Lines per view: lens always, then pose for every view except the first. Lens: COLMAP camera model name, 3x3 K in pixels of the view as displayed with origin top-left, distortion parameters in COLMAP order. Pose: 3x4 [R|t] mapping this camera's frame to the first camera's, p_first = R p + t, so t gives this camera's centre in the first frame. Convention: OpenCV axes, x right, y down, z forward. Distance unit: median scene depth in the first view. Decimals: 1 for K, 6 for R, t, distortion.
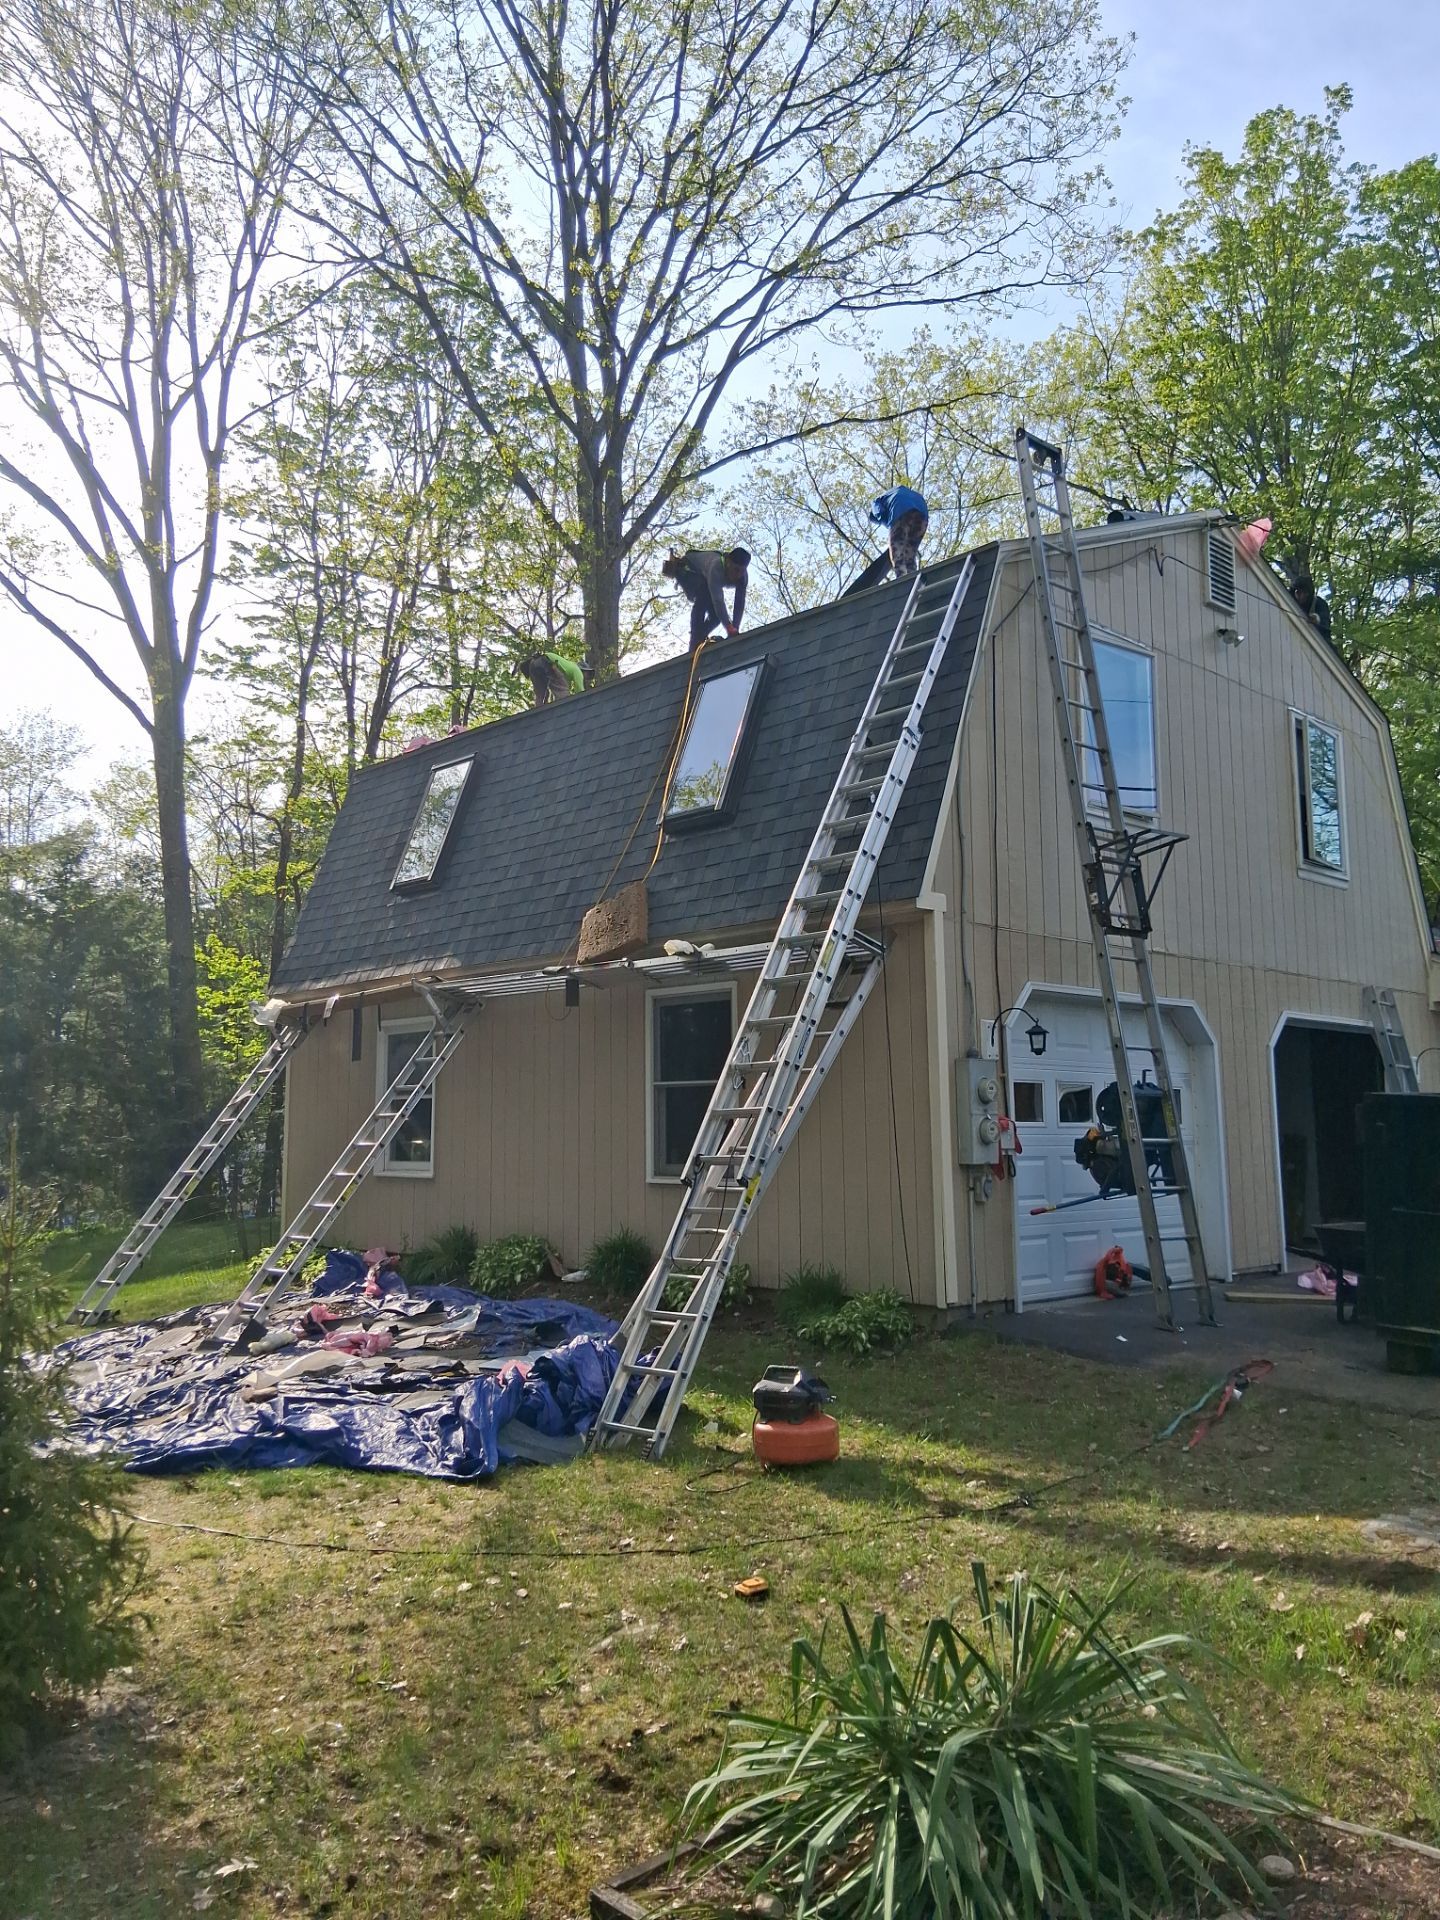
lens RADIAL K [[1464.8, 0, 720.0], [0, 1464.8, 960.0], [0, 0, 1]] dist [-0.025186, 0.003593]
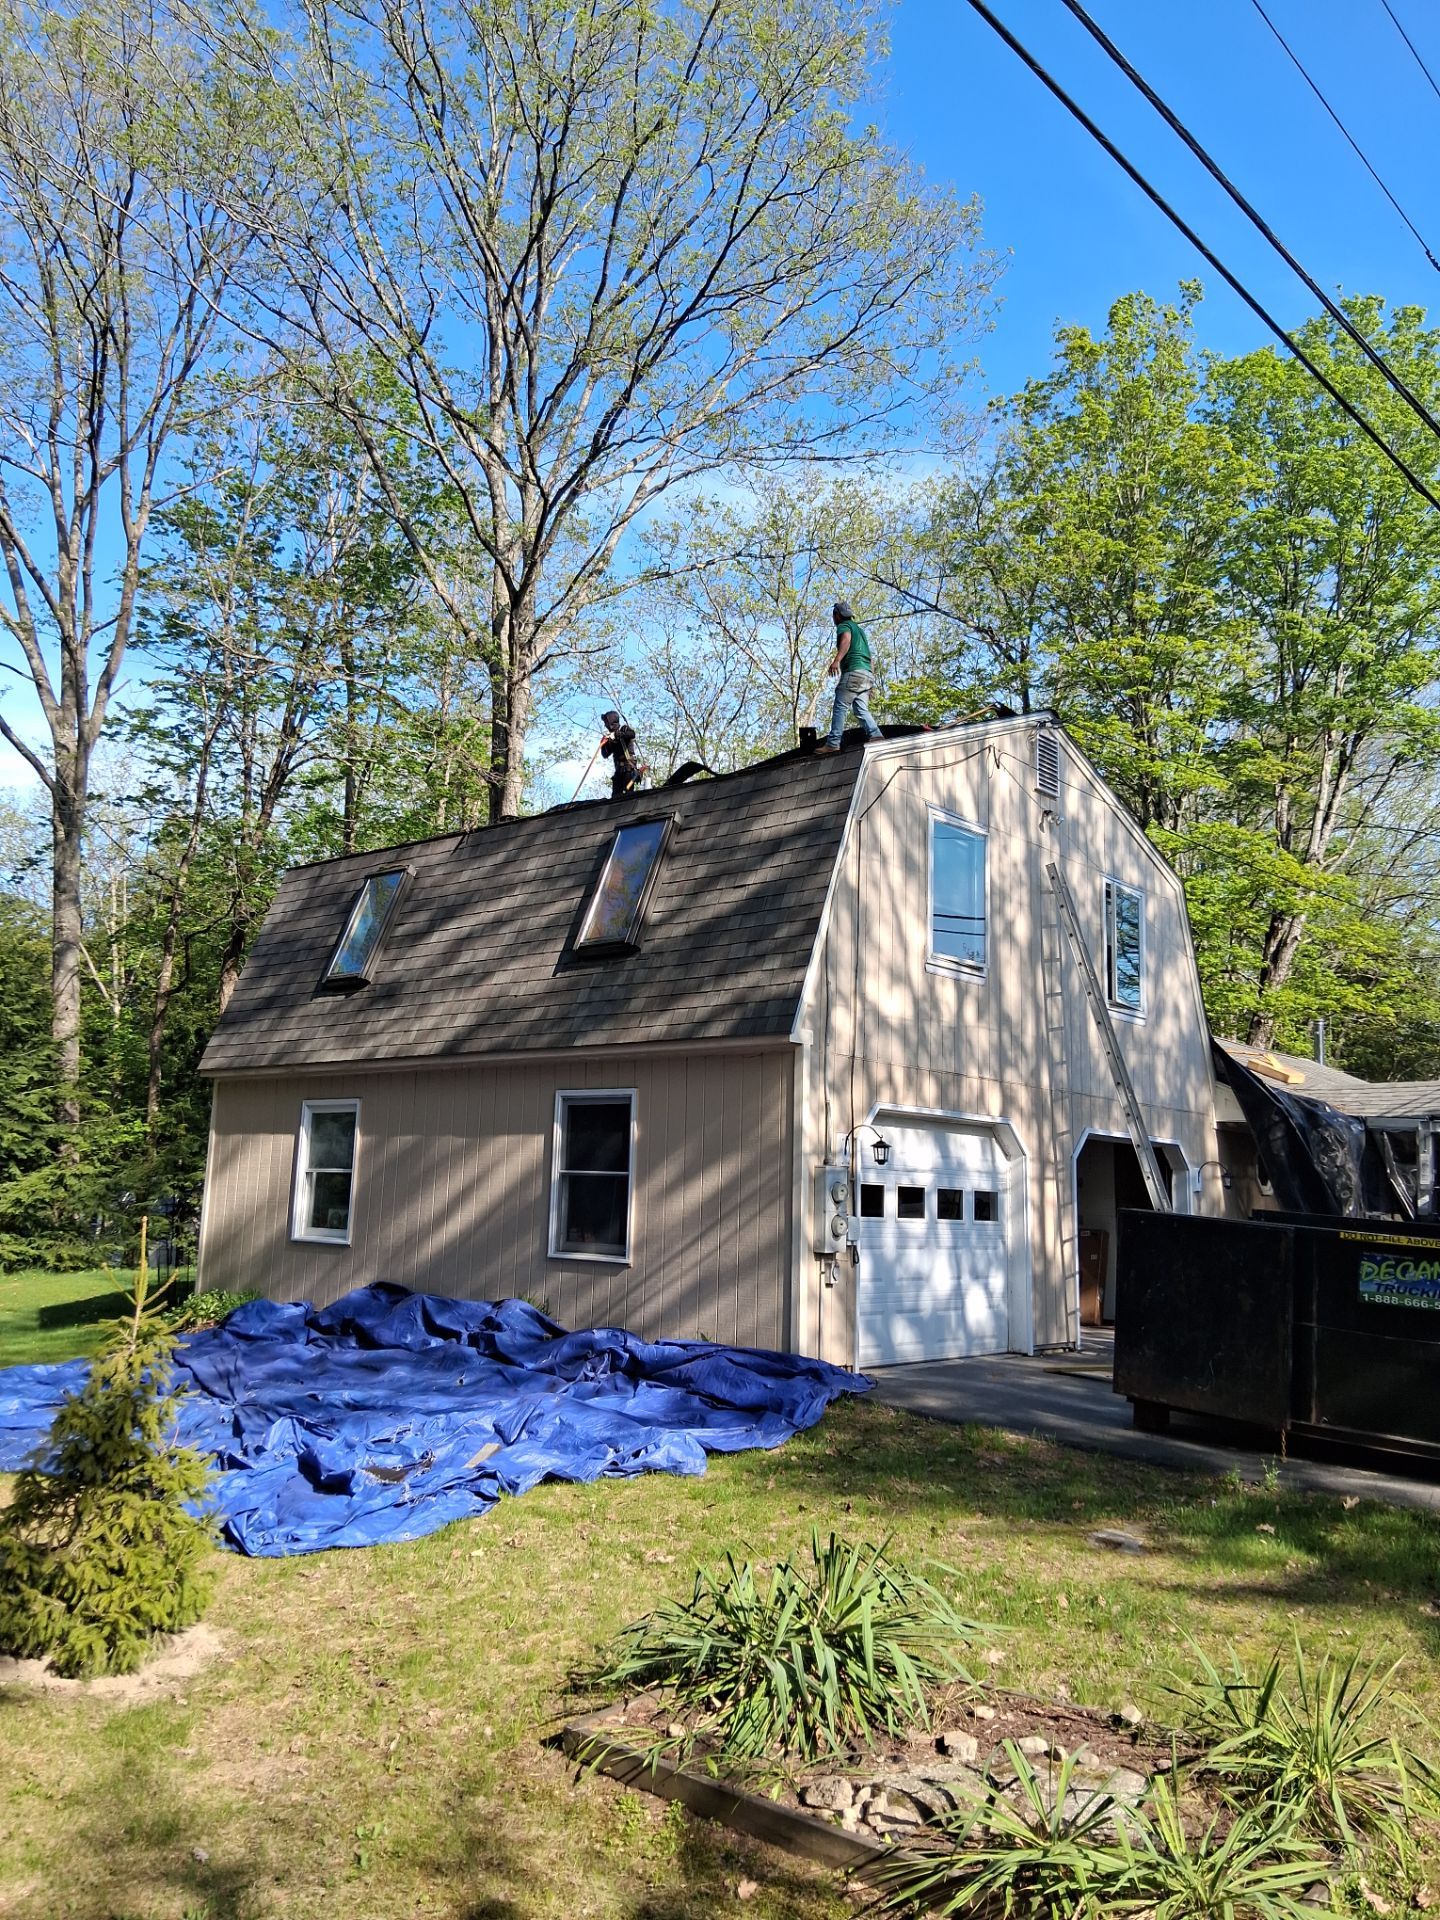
lens RADIAL K [[1499.7, 0, 729.1], [0, 1499.7, 945.6], [0, 0, 1]] dist [0.125783, -0.230158]
pose [[0.993743, 0.048712, 0.100507, -0.018495], [-0.044722, 0.998134, -0.041580, -0.023619], [-0.102345, 0.036825, 0.994067, -0.100856]]
